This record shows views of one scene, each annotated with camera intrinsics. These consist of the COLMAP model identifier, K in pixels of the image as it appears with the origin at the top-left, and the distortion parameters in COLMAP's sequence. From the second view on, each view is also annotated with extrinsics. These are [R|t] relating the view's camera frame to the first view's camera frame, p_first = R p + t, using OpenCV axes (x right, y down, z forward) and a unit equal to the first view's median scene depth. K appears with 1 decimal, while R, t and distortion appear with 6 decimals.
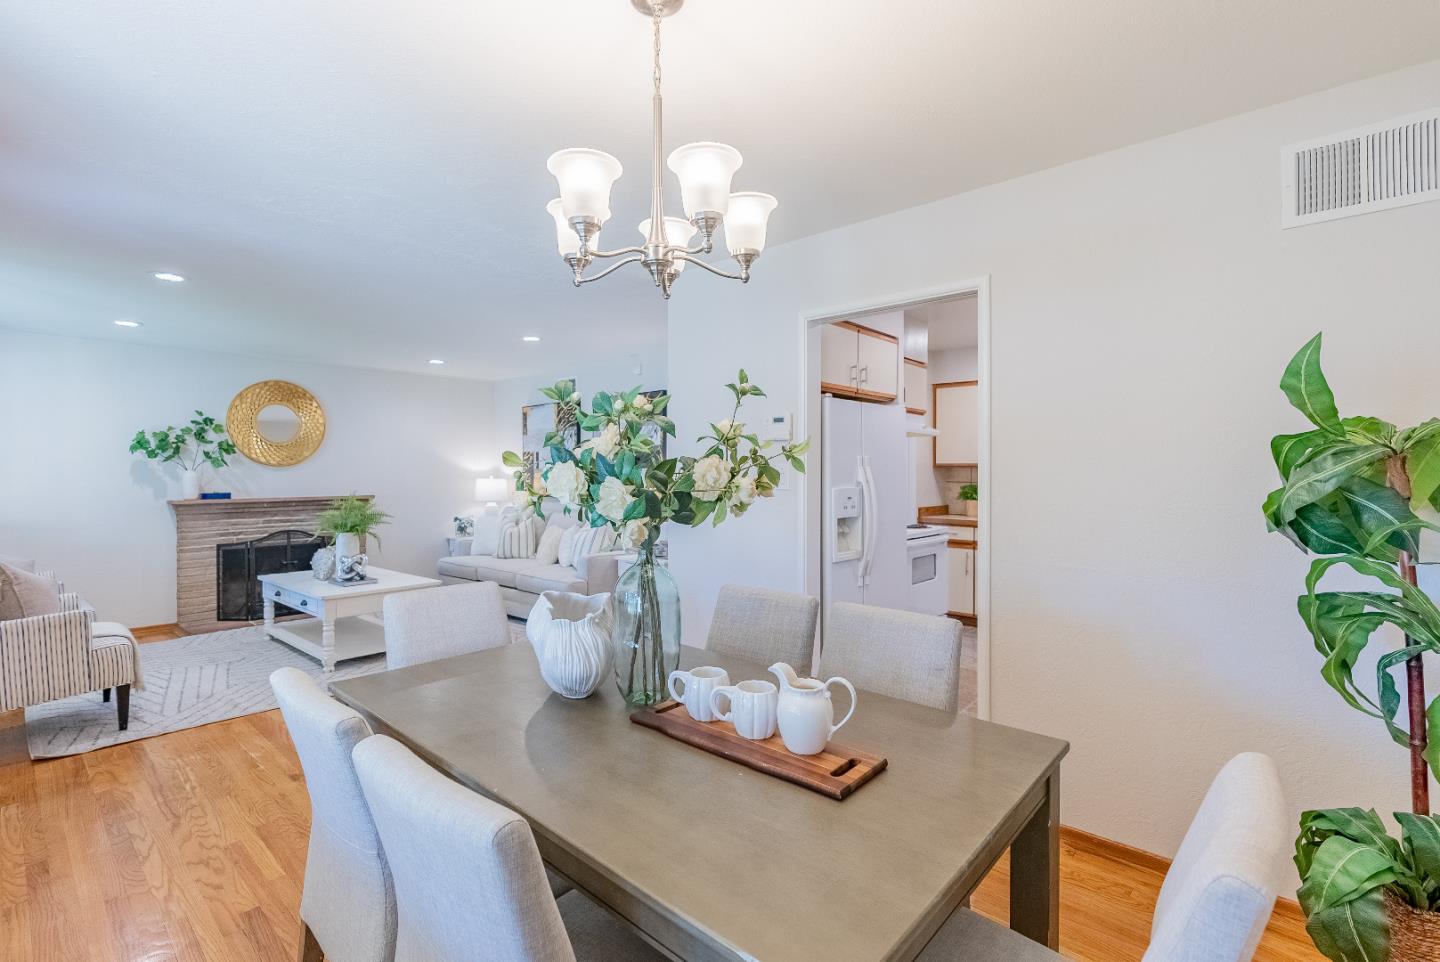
lens RADIAL K [[658.9, 0, 718.3], [0, 658.9, 484.8], [0, 0, 1]] dist [-0.010722, 0.001496]
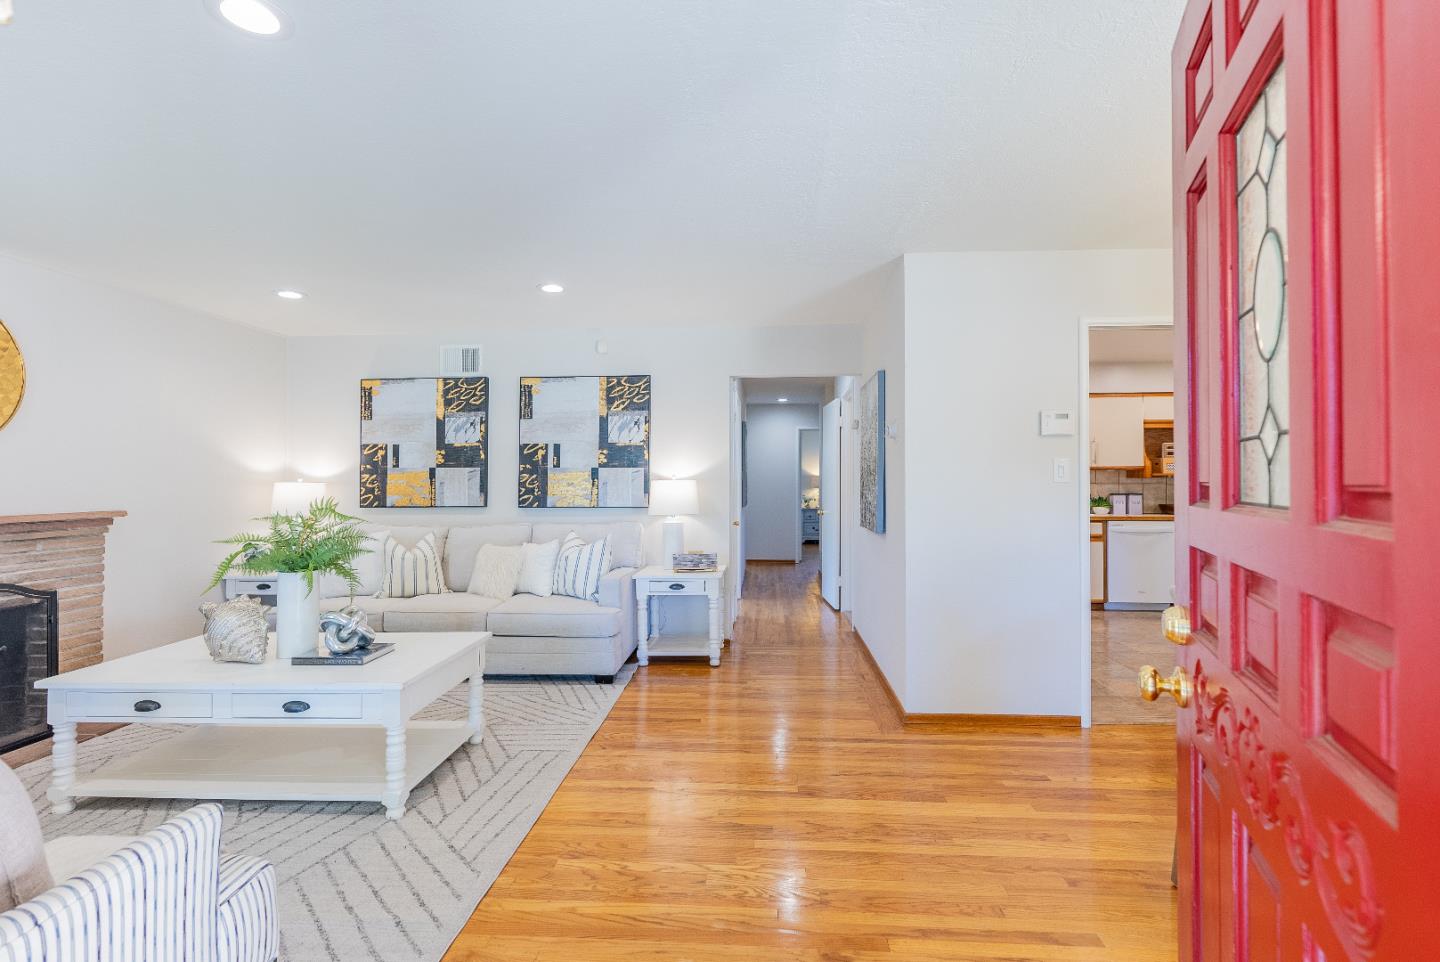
lens RADIAL K [[658.9, 0, 715.7], [0, 658.9, 474.8], [0, 0, 1]] dist [-0.010722, 0.001496]
pose [[0.793717, 0.005618, 0.608261, -0.540216], [0.013845, 0.999531, -0.027299, 0.008008], [-0.608130, 0.030089, 0.793267, 0.288726]]
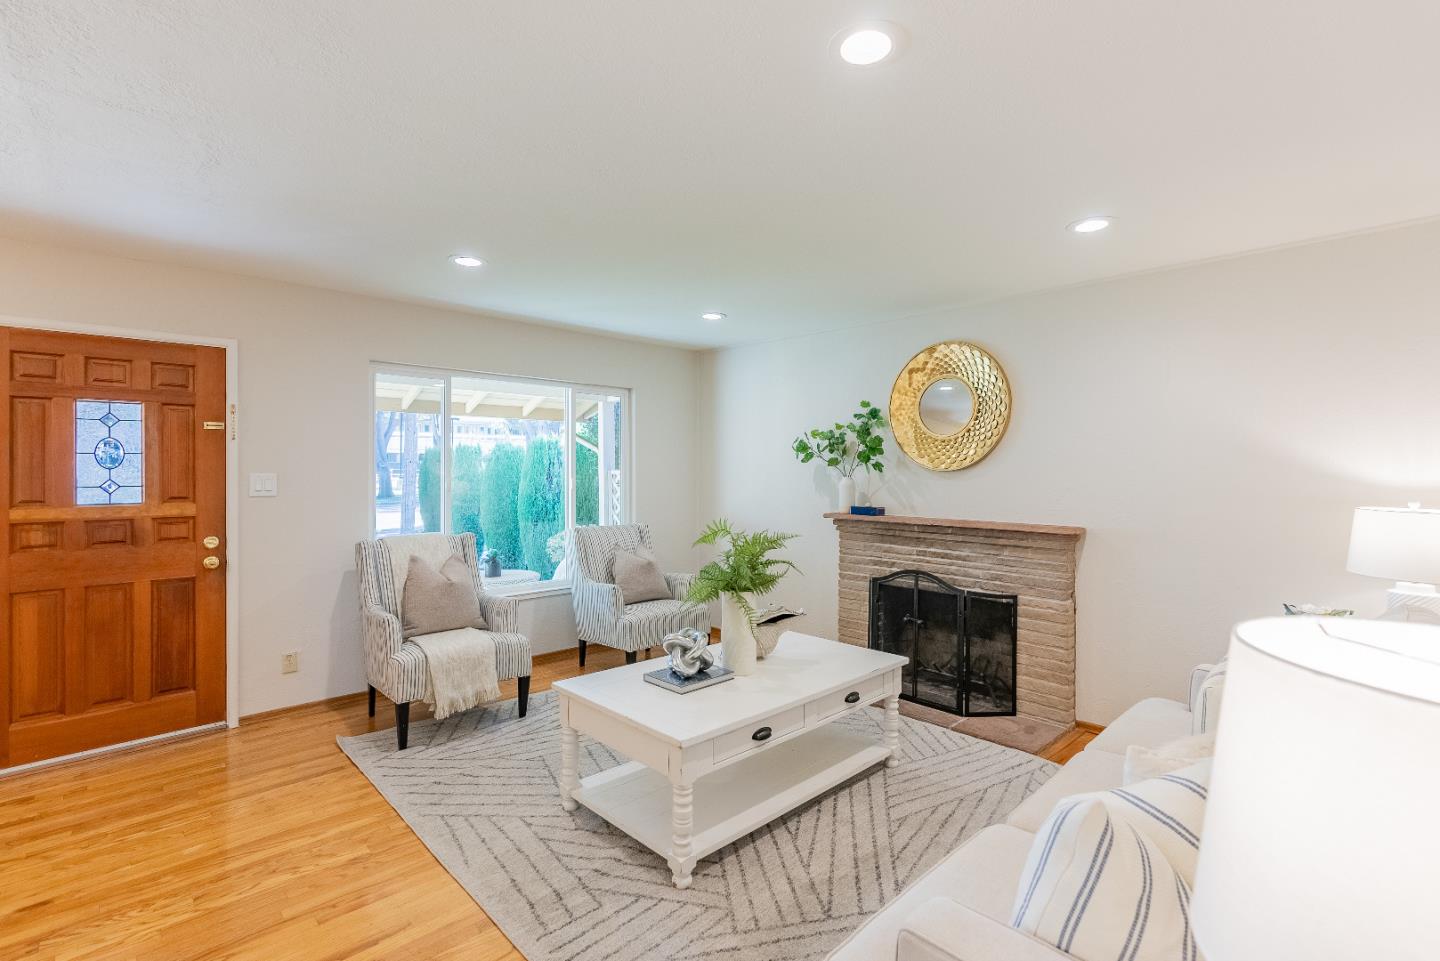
lens RADIAL K [[658.9, 0, 723.0], [0, 658.9, 473.5], [0, 0, 1]] dist [-0.010722, 0.001496]
pose [[-0.074571, 0.008956, -0.997175, 0.007836], [-0.023493, 0.999666, 0.010736, -0.030672], [0.996939, 0.024227, -0.074336, 0.892093]]
